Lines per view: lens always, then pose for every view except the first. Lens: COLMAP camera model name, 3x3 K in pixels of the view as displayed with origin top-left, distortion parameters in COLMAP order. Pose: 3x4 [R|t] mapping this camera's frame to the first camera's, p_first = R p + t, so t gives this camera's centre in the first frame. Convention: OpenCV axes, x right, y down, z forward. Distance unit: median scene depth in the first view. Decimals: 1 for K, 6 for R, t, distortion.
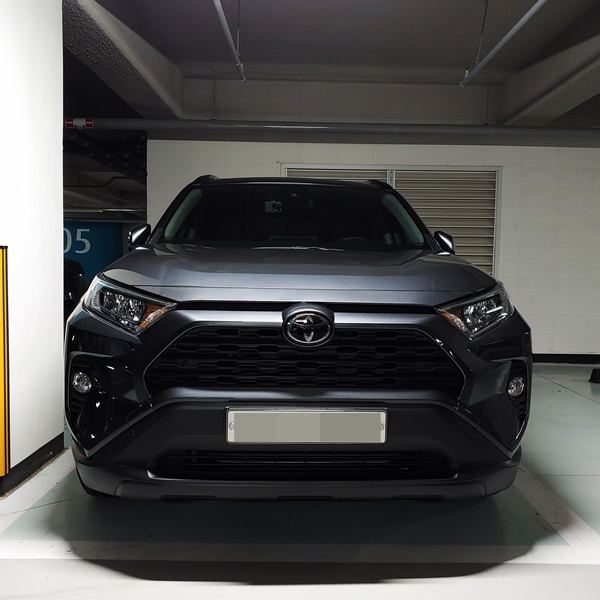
lens RADIAL K [[627.3, 0, 317.1], [0, 627.3, 331.5], [0, 0, 1]] dist [0.010462, -0.027026]
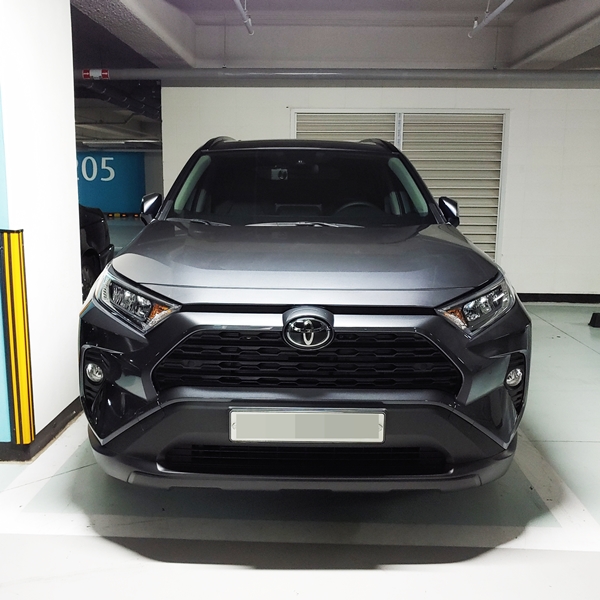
lens RADIAL K [[588.6, 0, 300.0], [0, 588.6, 300.0], [0, 0, 1]] dist [-0.003430, -0.012790]
pose [[0.998770, 0.003967, -0.049421, 0.016239], [0.000697, 0.995571, 0.094015, -0.124974], [0.049575, -0.093934, 0.994343, 0.046397]]
